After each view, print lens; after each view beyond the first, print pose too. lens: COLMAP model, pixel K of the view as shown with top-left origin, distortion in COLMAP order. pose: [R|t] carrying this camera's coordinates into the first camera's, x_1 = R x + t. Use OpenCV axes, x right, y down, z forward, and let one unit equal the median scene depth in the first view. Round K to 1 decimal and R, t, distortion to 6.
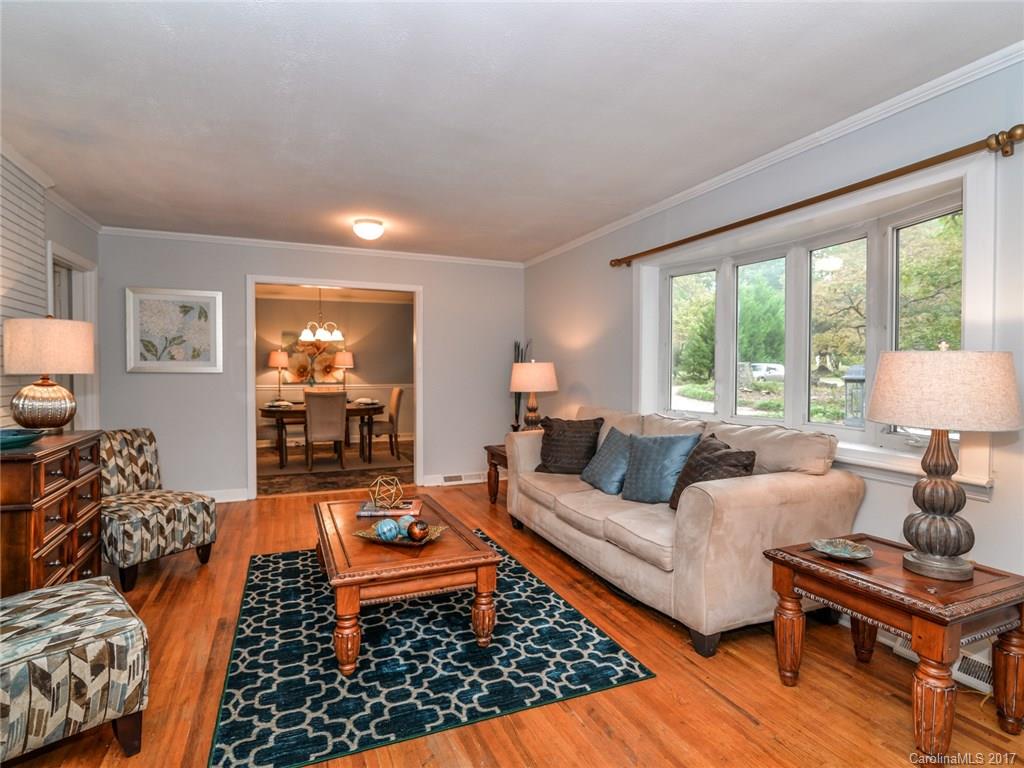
lens RADIAL K [[543.8, 0, 513.7], [0, 543.8, 377.9], [0, 0, 1]] dist [-0.005085, -0.001773]
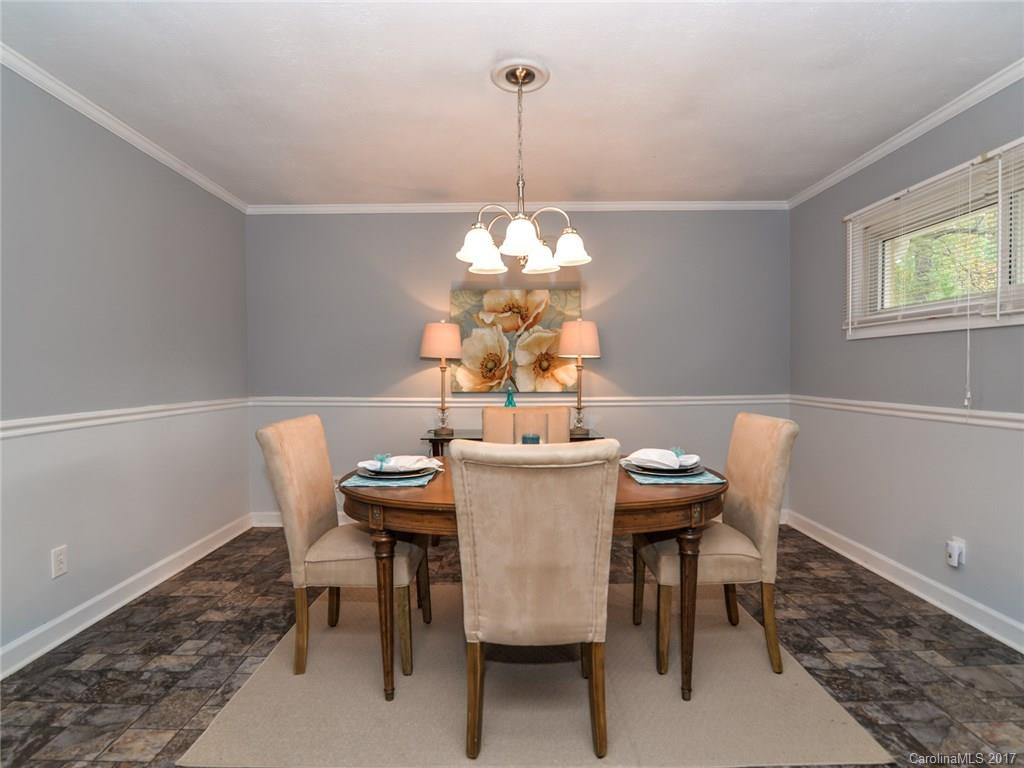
lens RADIAL K [[547.9, 0, 512.0], [0, 547.9, 384.0], [0, 0, 1]] dist [-0.001776, -0.000488]
pose [[0.924680, 0.002031, -0.380740, -0.195674], [0.002893, 0.999919, 0.012360, -0.003727], [0.380734, -0.012531, 0.924600, 0.575716]]
